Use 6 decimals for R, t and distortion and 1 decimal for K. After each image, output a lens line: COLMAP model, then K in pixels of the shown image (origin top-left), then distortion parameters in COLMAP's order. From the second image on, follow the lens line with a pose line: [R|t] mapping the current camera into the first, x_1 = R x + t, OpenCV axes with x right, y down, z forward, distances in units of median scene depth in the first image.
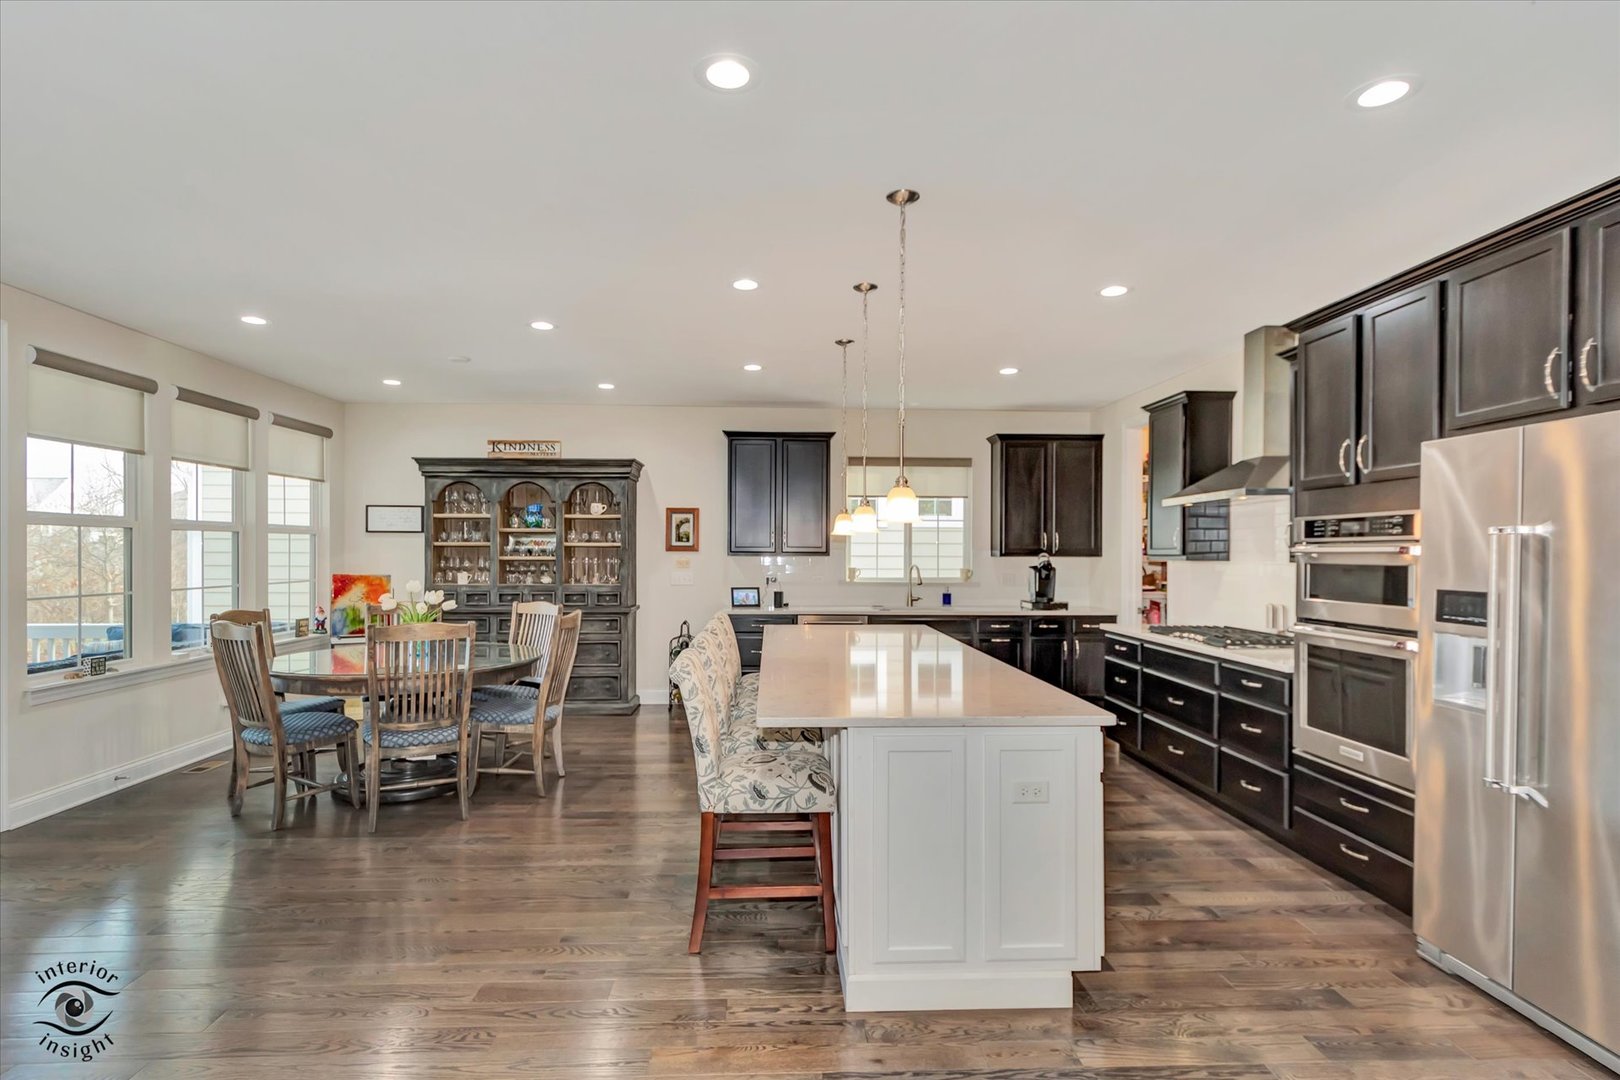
lens RADIAL K [[838.0, 0, 794.7], [0, 838.0, 543.7], [0, 0, 1]] dist [0.013535, -0.008022]
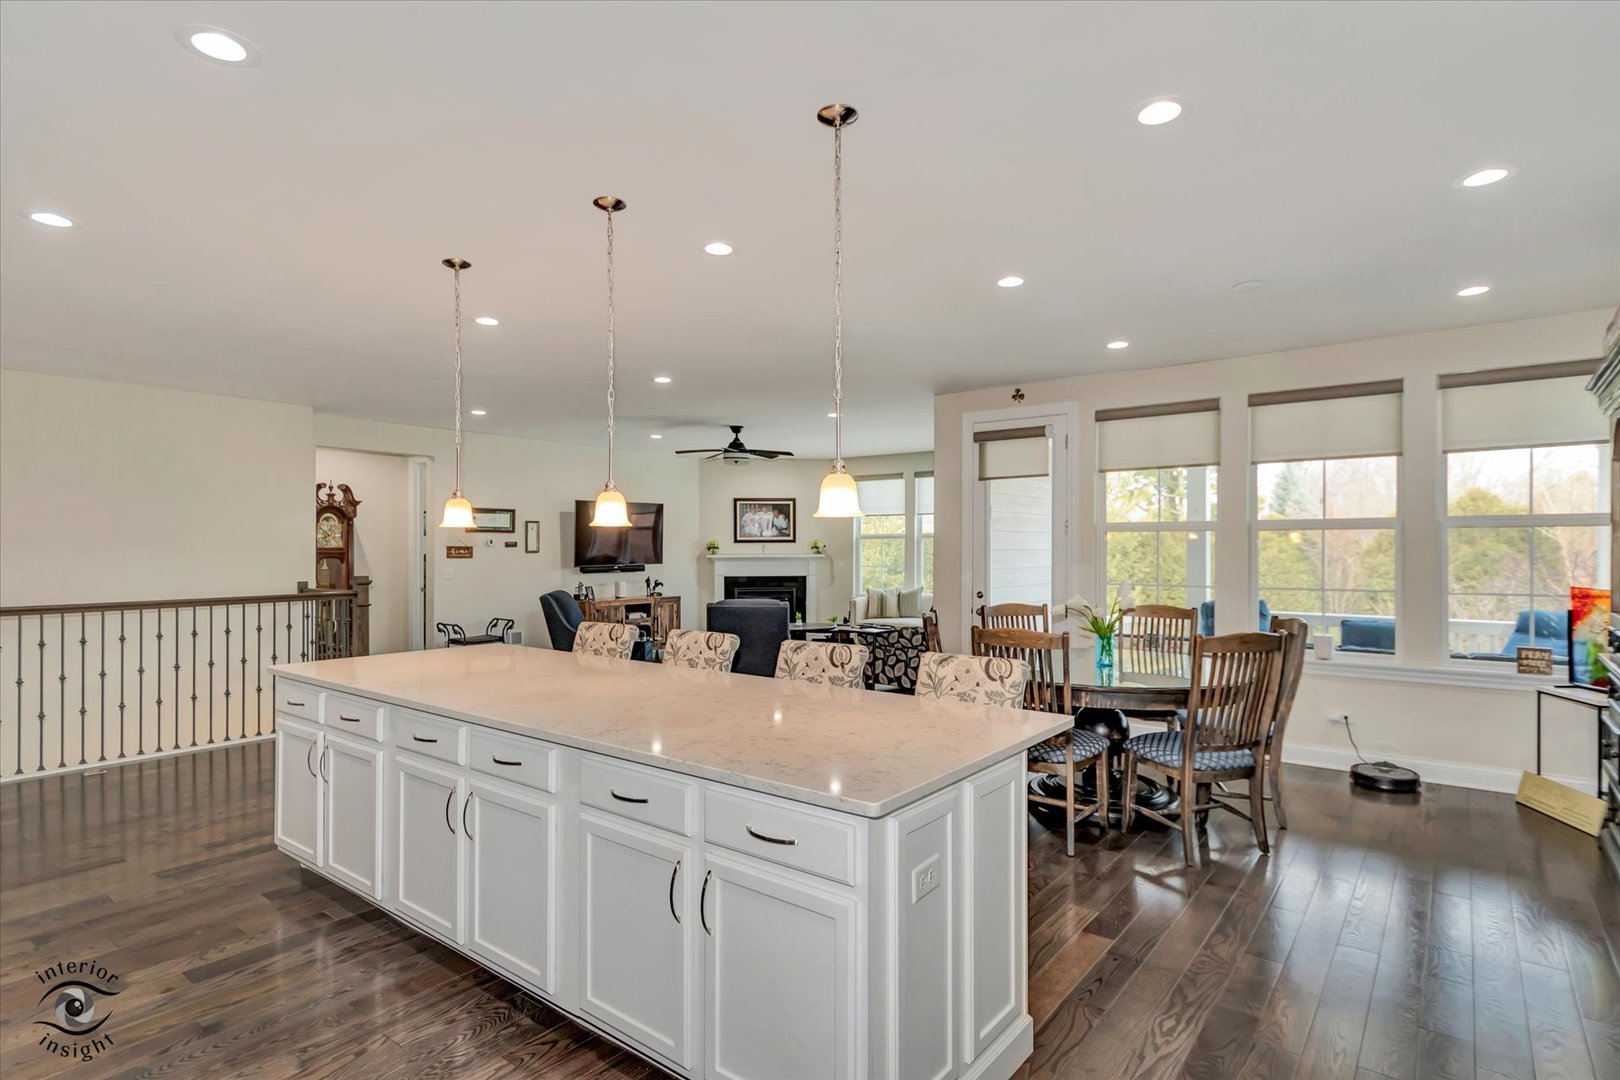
lens RADIAL K [[838.0, 0, 827.0], [0, 838.0, 534.8], [0, 0, 1]] dist [0.013535, -0.008022]
pose [[-0.637421, -0.015156, -0.770366, 0.310920], [0.004610, 0.999714, -0.023482, 0.006551], [0.770502, -0.018520, -0.637169, 0.992571]]
